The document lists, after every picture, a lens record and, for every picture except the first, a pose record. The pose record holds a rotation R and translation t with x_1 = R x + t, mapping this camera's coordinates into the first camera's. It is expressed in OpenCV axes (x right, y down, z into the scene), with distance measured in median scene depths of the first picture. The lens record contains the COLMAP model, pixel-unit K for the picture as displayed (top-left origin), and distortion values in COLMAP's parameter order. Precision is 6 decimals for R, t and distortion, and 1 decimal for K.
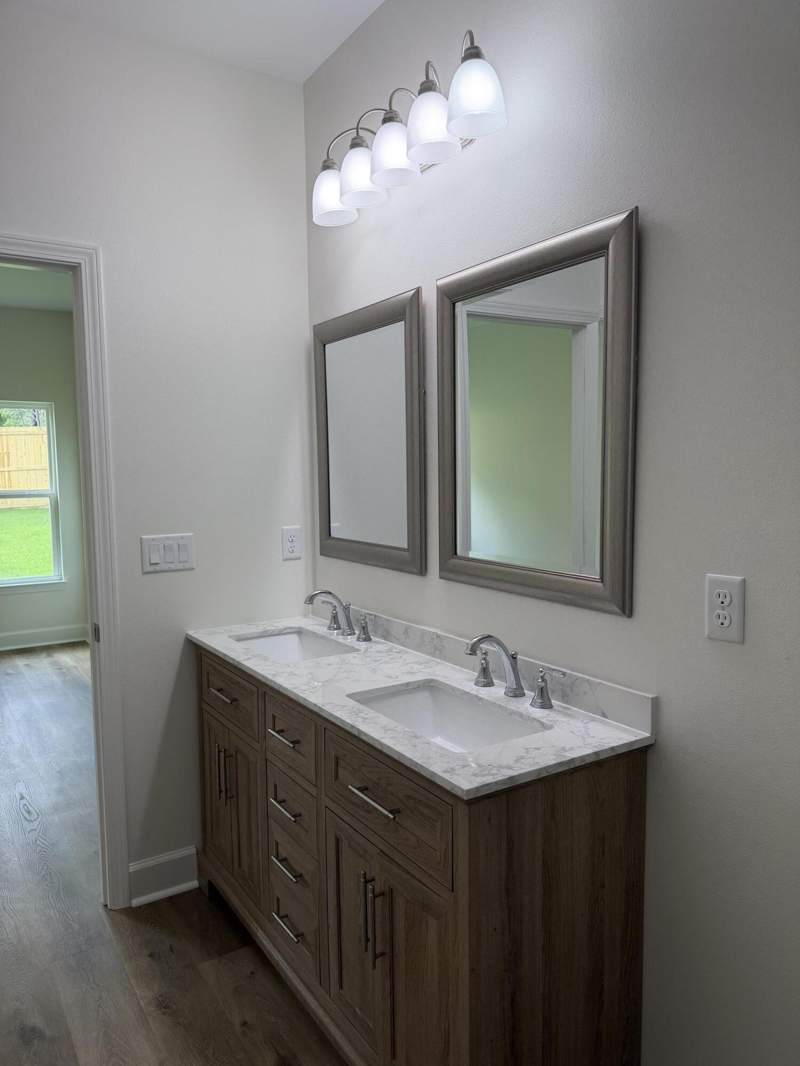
lens RADIAL K [[756.7, 0, 395.7], [0, 756.7, 538.7], [0, 0, 1]] dist [0.009925, 0.001251]
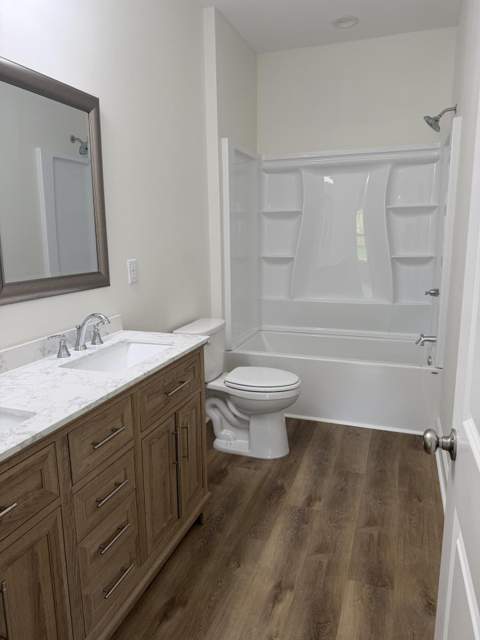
lens RADIAL K [[454.3, 0, 237.8], [0, 454.3, 317.9], [0, 0, 1]] dist [0.009925, 0.001251]
pose [[-0.618876, -0.129694, 0.774708, -0.794357], [0.082240, 0.970156, 0.228111, -0.071670], [-0.781172, 0.204884, -0.589740, 1.189400]]
